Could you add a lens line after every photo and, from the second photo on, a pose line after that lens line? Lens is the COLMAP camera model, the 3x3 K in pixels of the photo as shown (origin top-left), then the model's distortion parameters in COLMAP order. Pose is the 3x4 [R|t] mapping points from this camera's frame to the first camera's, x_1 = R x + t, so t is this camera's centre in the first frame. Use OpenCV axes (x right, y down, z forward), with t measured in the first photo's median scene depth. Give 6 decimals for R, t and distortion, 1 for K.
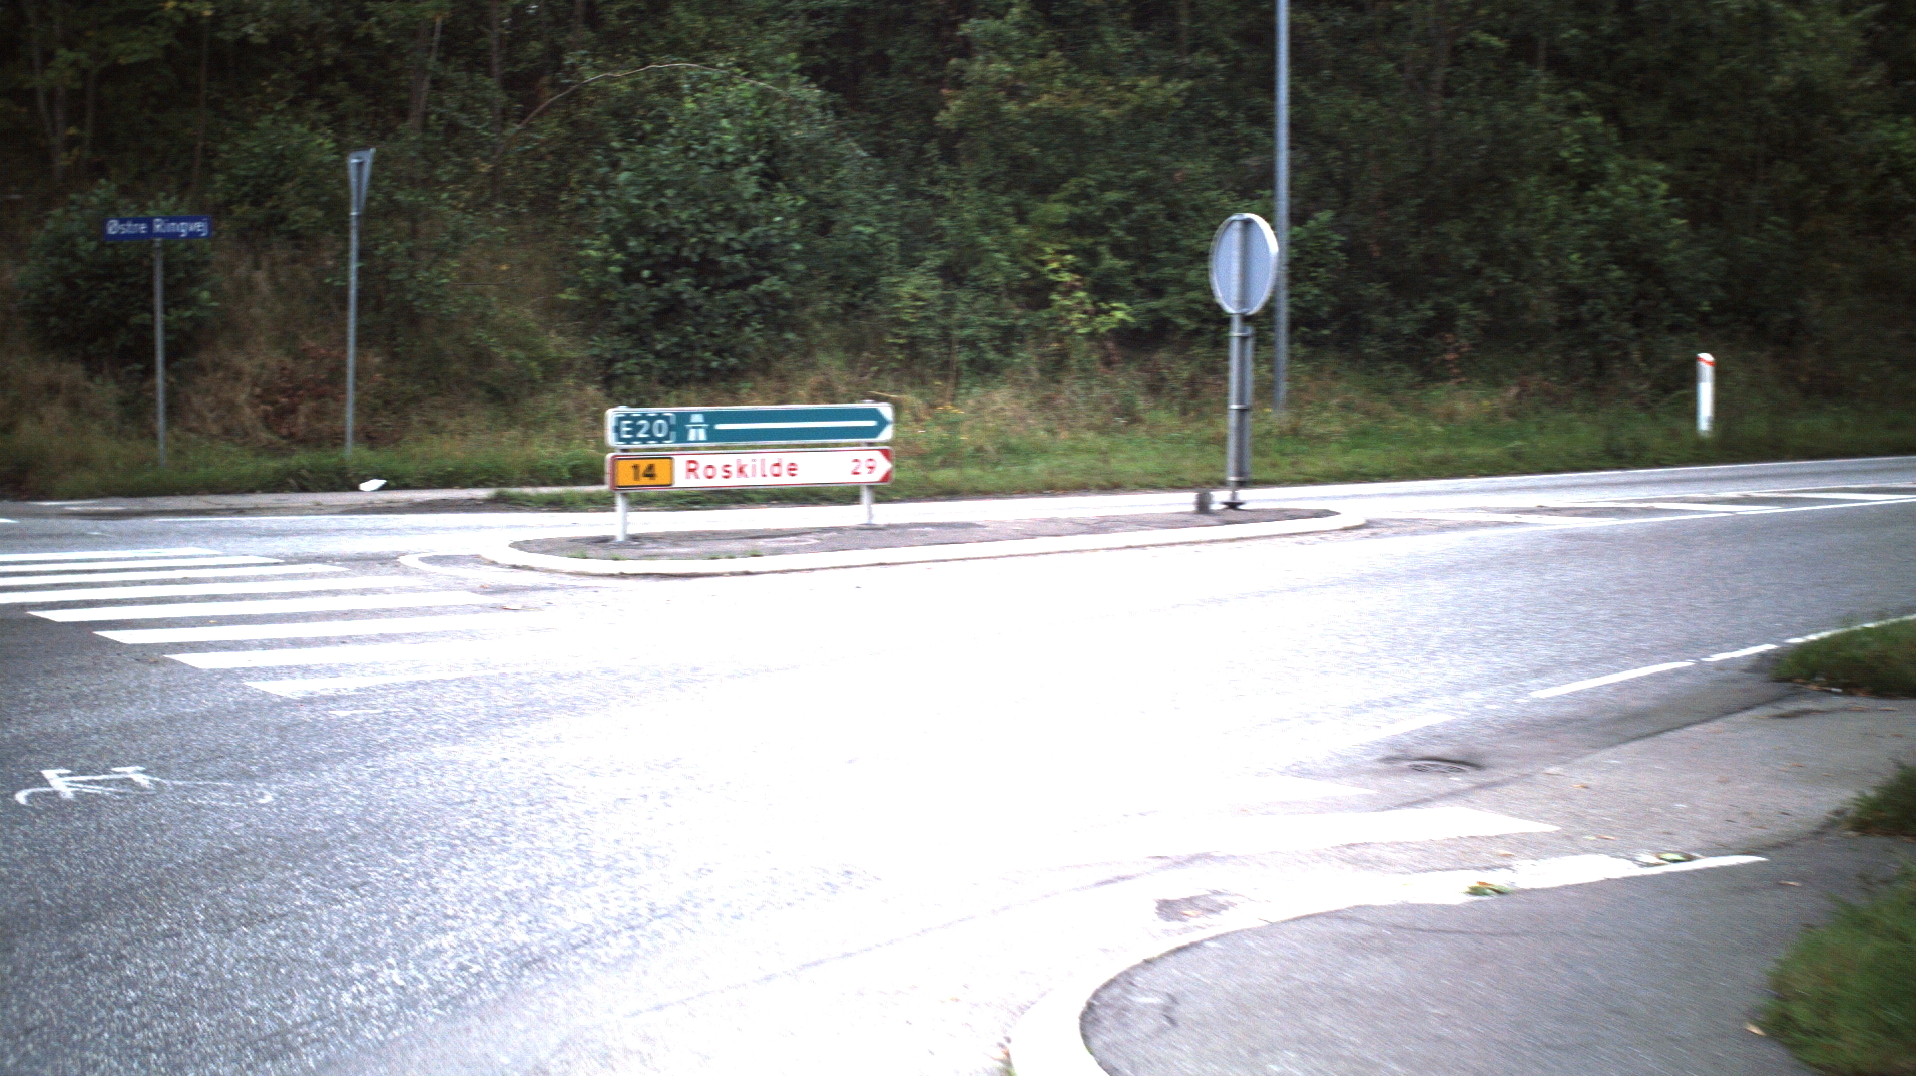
lens RADIAL K [[3550.0, 0, 958.0], [0, 3550.0, 538.0], [0, 0, 1]] dist [-0.296751, 0.395561]
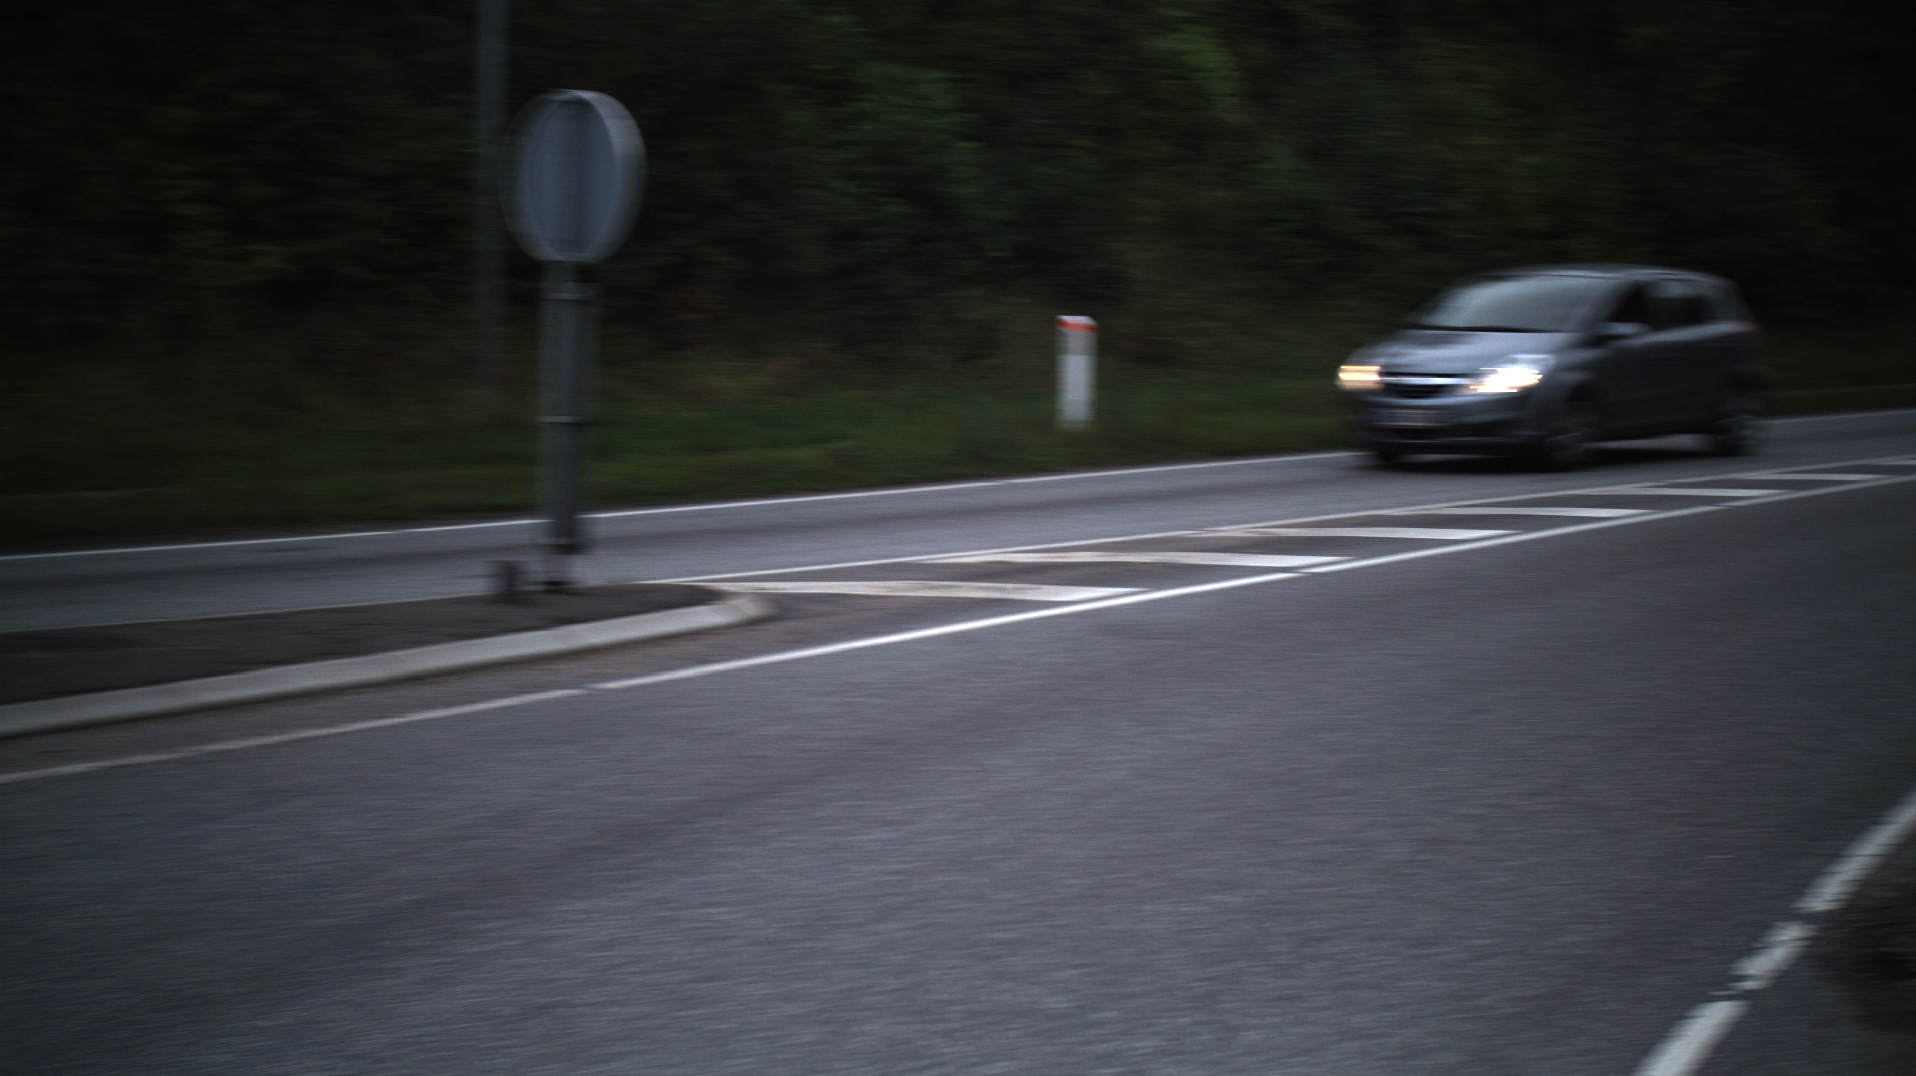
lens RADIAL K [[3550.0, 0, 958.0], [0, 3550.0, 538.0], [0, 0, 1]] dist [-0.296751, 0.395561]
pose [[0.964160, -0.011749, 0.265063, -0.007841], [0.007725, 0.999839, 0.016219, -0.015645], [-0.265210, -0.013590, 0.964095, 0.248036]]
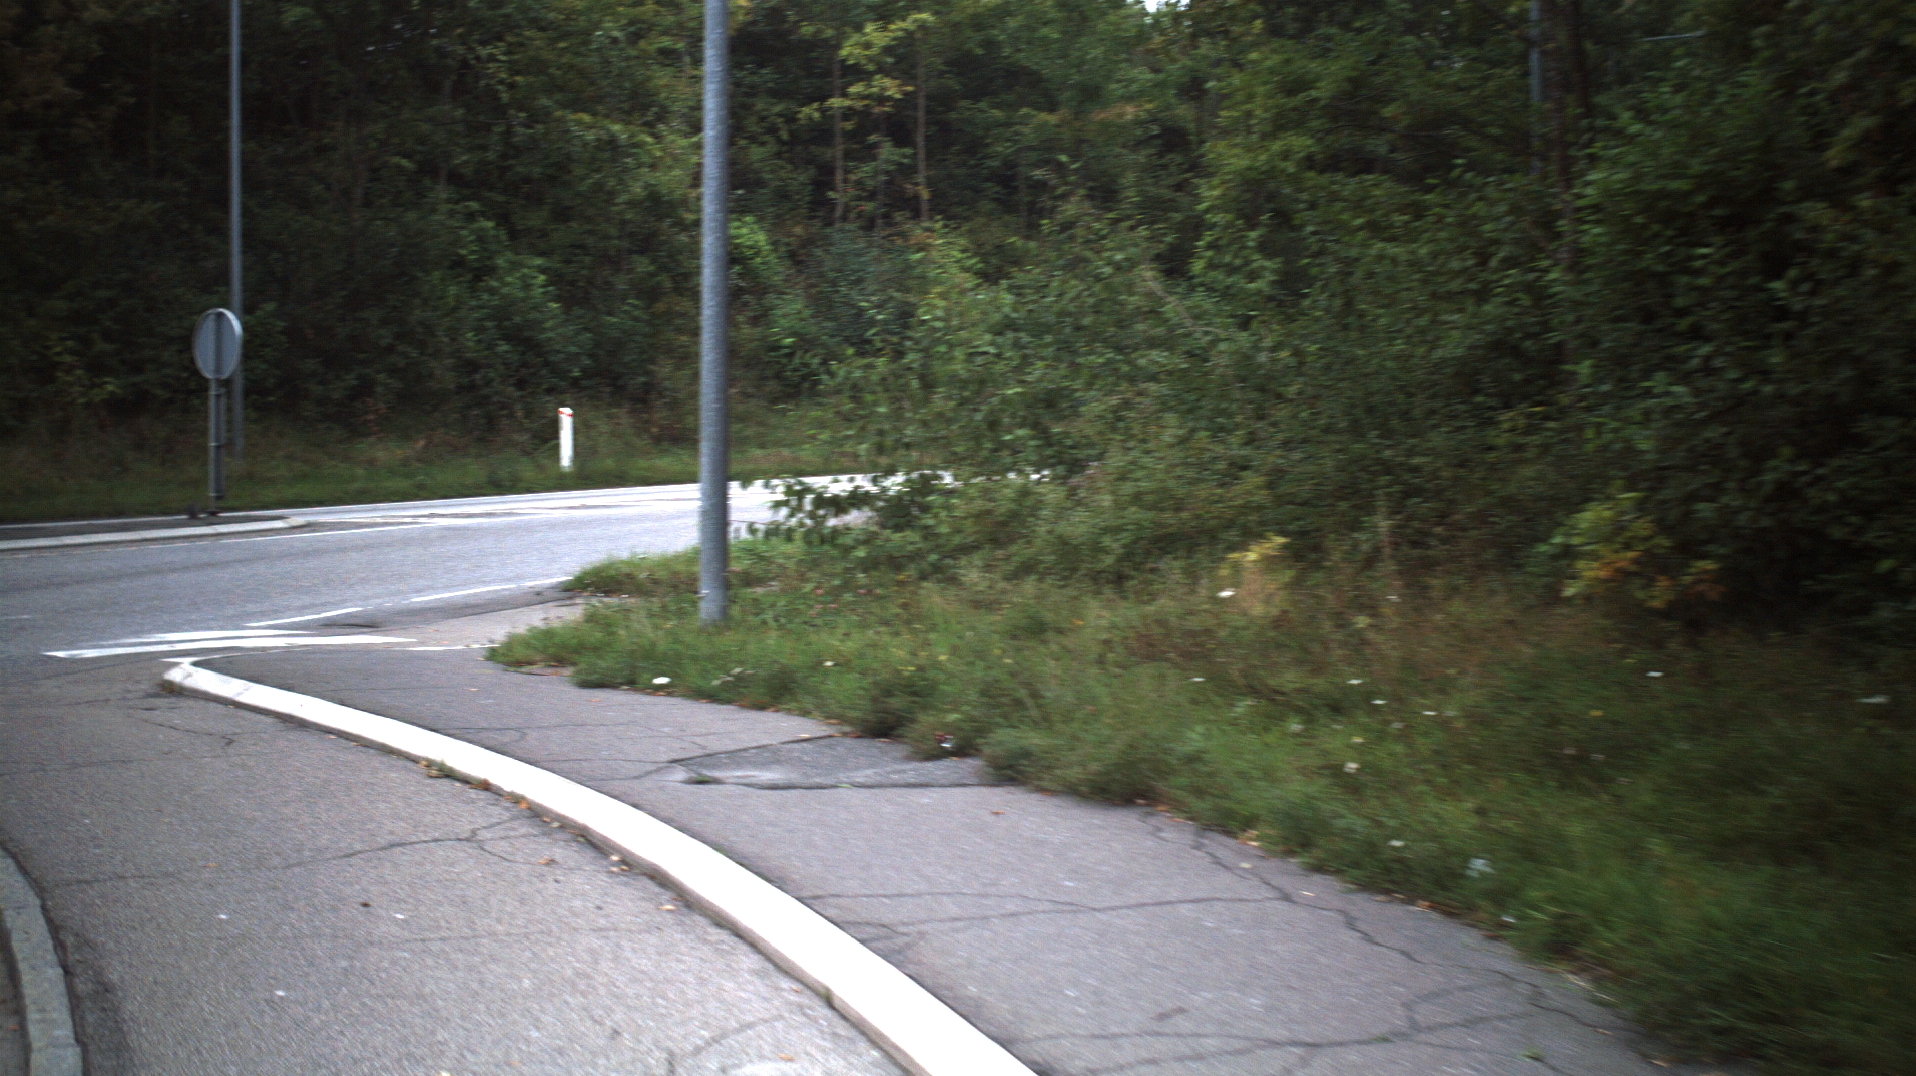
lens RADIAL K [[3515.6, 0, 958.3], [0, 3515.6, 731.7], [0, 0, 1]] dist [-0.428953, 1.599587]
pose [[0.954915, -0.036041, 0.294684, -0.028404], [0.026303, 0.998971, 0.036944, 0.020388], [-0.295713, -0.027527, 0.954880, -0.241883]]
